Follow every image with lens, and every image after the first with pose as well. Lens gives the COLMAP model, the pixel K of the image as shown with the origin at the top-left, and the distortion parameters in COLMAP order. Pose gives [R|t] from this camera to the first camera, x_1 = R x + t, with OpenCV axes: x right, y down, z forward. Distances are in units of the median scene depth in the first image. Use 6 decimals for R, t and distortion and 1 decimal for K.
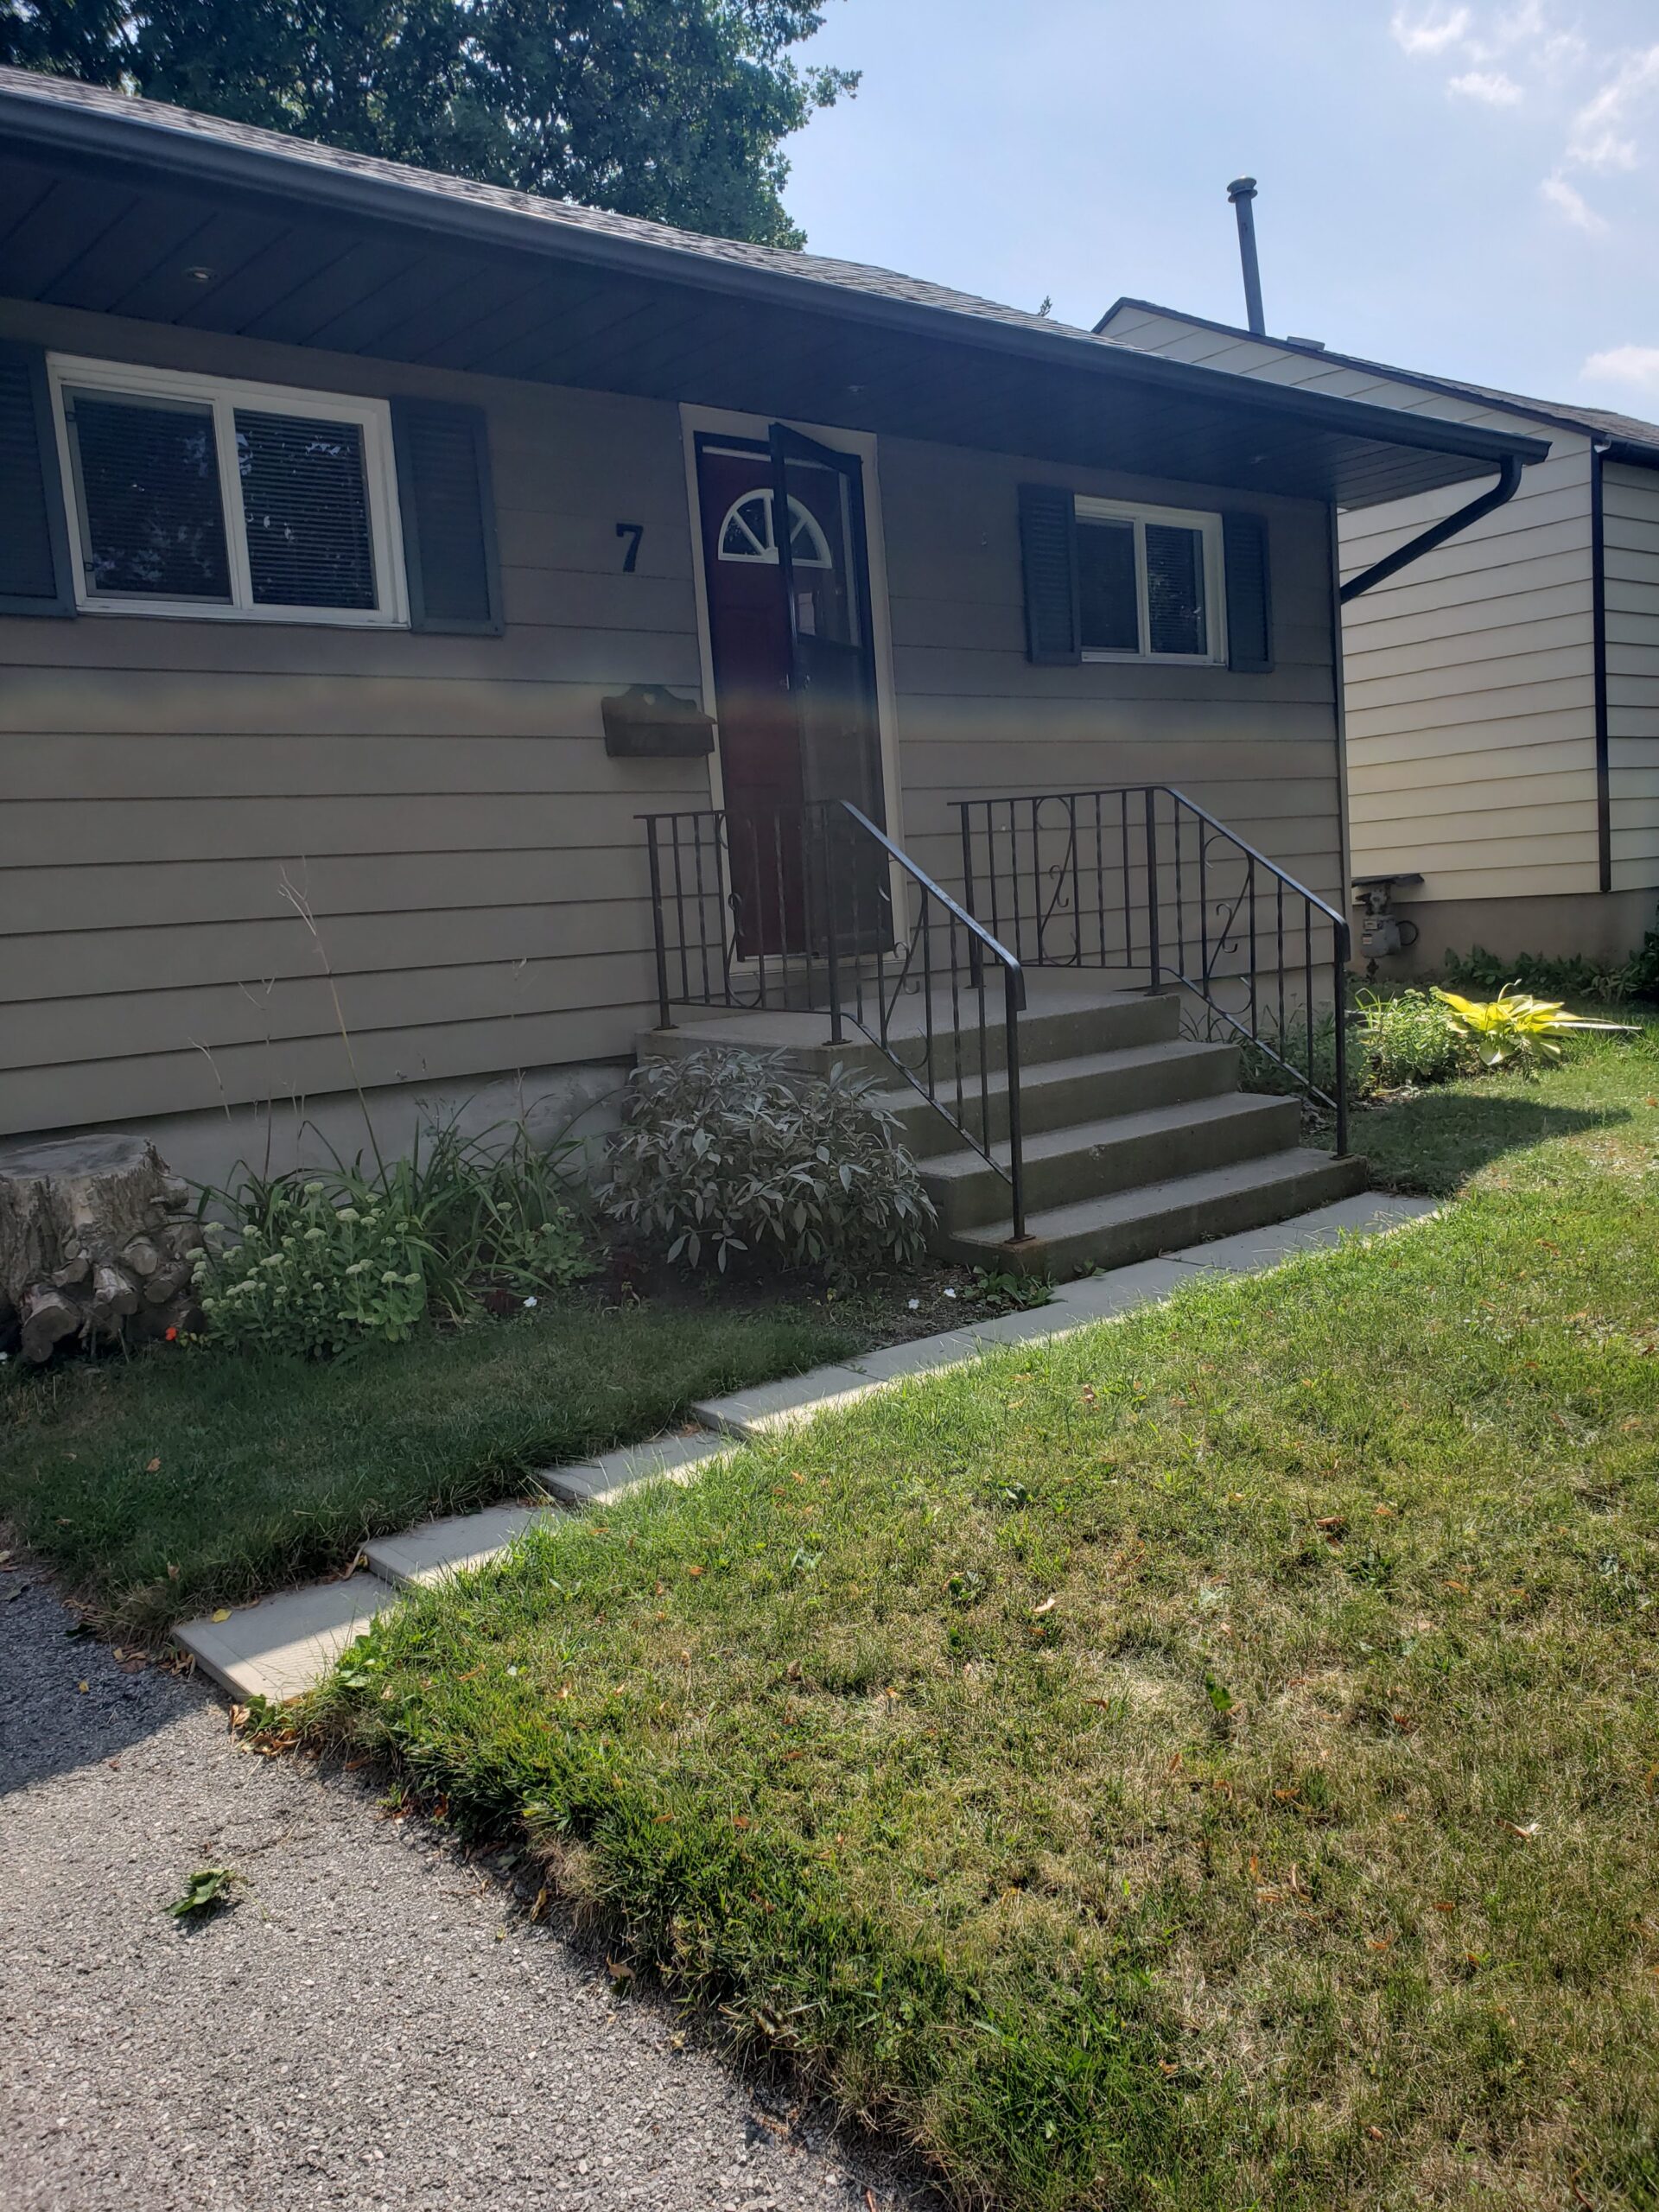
lens RADIAL K [[1658.3, 0, 824.5], [0, 1658.3, 1157.5], [0, 0, 1]] dist [-0.000529, -0.001889]
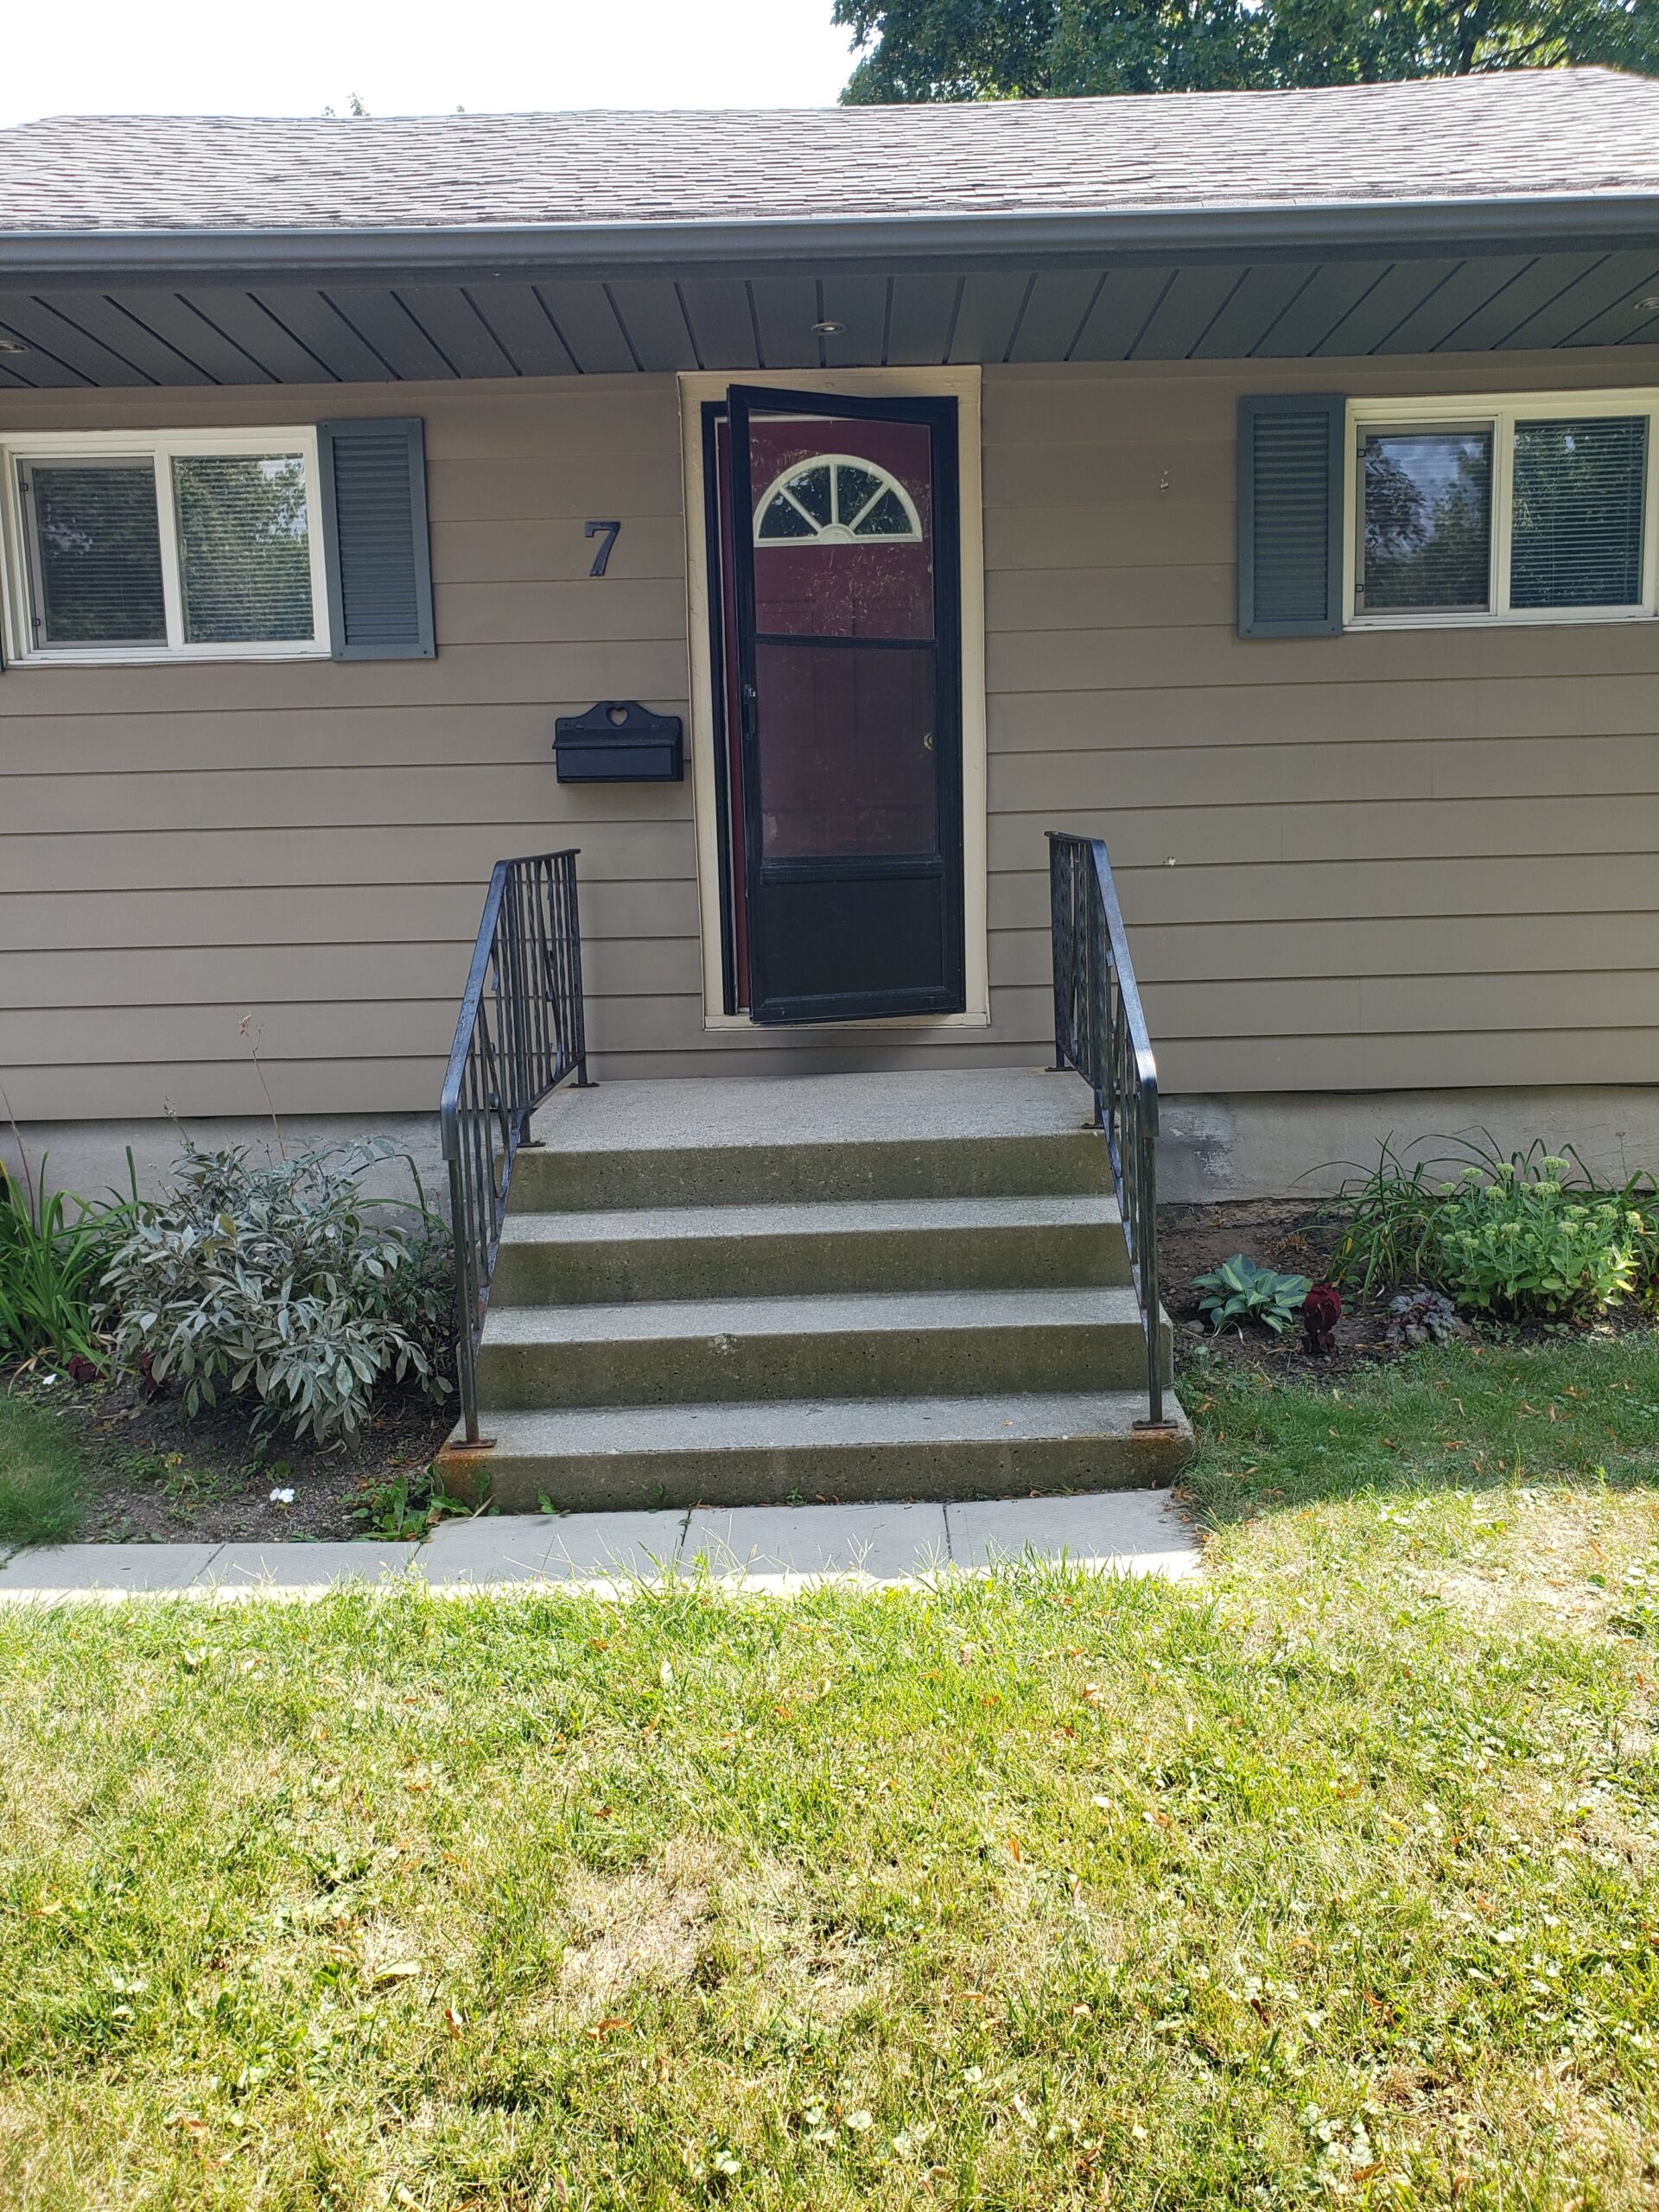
lens RADIAL K [[1645.1, 0, 795.1], [0, 1645.1, 1110.6], [0, 0, 1]] dist [0.001007, 0.007939]
pose [[0.779372, 0.138049, -0.611164, 0.521754], [-0.124444, 0.990099, 0.064949, -0.133196], [0.614079, 0.025436, 0.788835, 0.359147]]
